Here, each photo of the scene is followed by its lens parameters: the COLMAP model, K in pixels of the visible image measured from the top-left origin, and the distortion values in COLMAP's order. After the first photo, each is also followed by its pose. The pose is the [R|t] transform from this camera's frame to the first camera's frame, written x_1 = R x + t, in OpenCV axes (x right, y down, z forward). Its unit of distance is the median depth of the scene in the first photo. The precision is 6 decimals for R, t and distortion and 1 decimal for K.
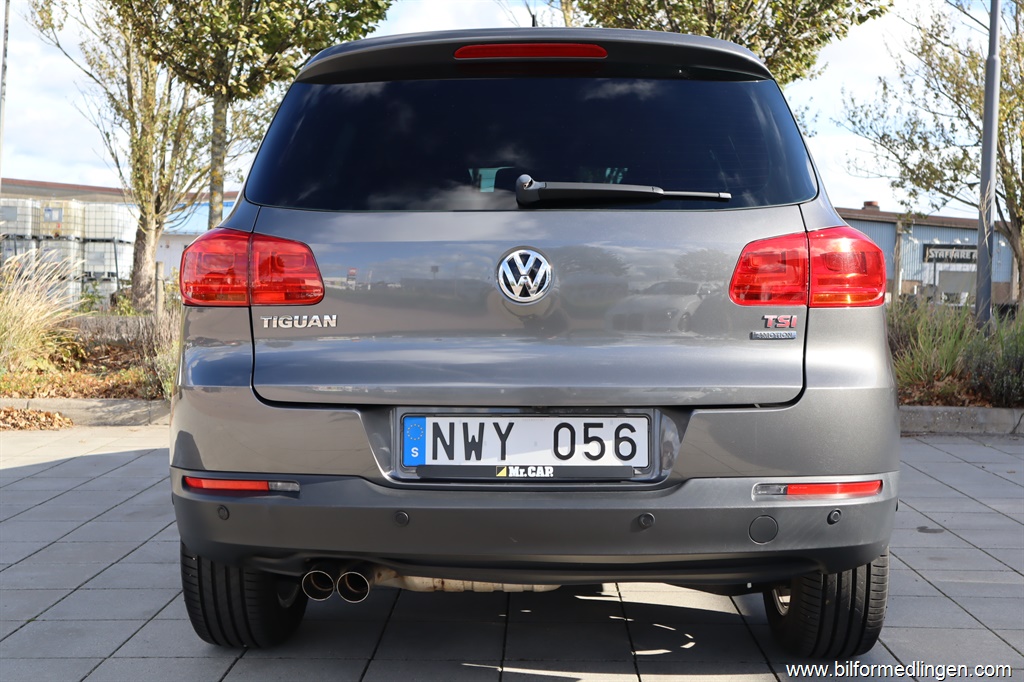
lens RADIAL K [[1224.1, 0, 516.9], [0, 1224.1, 337.2], [0, 0, 1]] dist [0.038683, 0.000000]
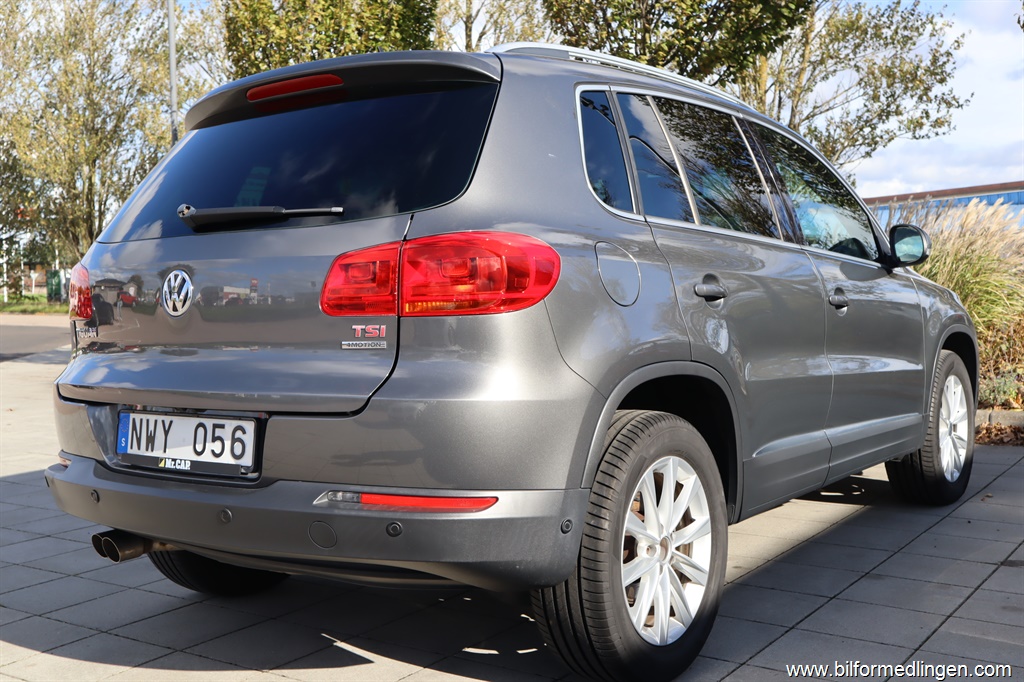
lens RADIAL K [[1117.7, 0, 510.0], [0, 1117.7, 341.3], [0, 0, 1]] dist [0.029255, 0.000000]
pose [[0.821777, 0.001191, -0.569808, 0.856207], [0.002518, 0.999980, 0.005721, -0.009912], [0.569804, -0.006136, 0.821758, 0.316931]]
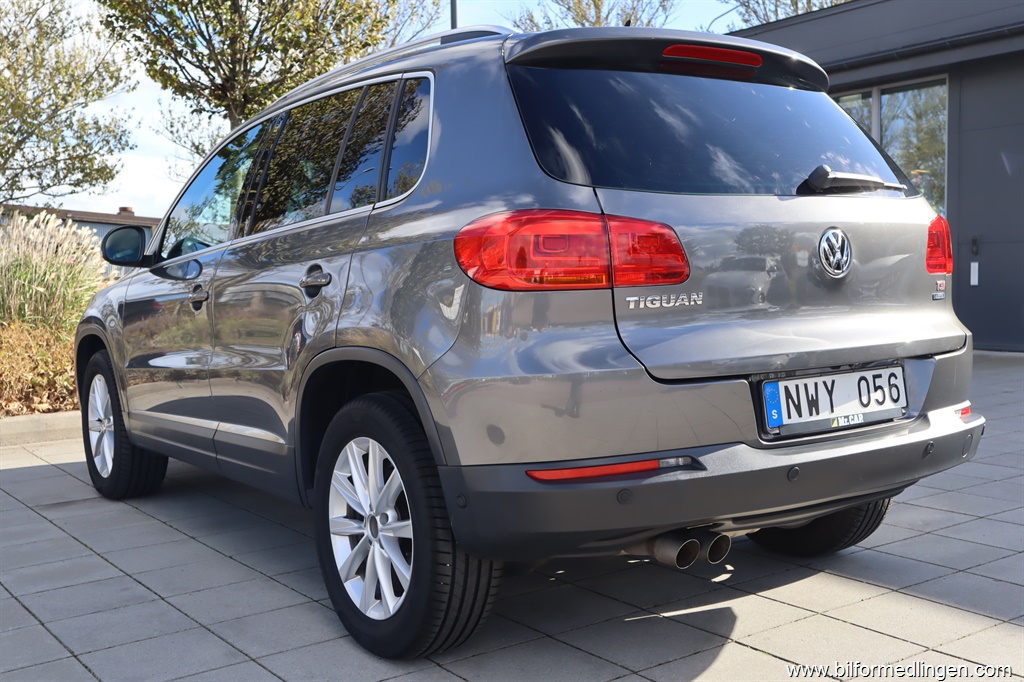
lens RADIAL K [[1117.7, 0, 508.7], [0, 1117.7, 342.4], [0, 0, 1]] dist [0.029255, 0.000000]
pose [[0.795407, -0.063899, 0.602698, -0.878202], [0.058477, 0.997878, 0.028623, -0.013169], [-0.603248, 0.012477, 0.797456, 0.344787]]
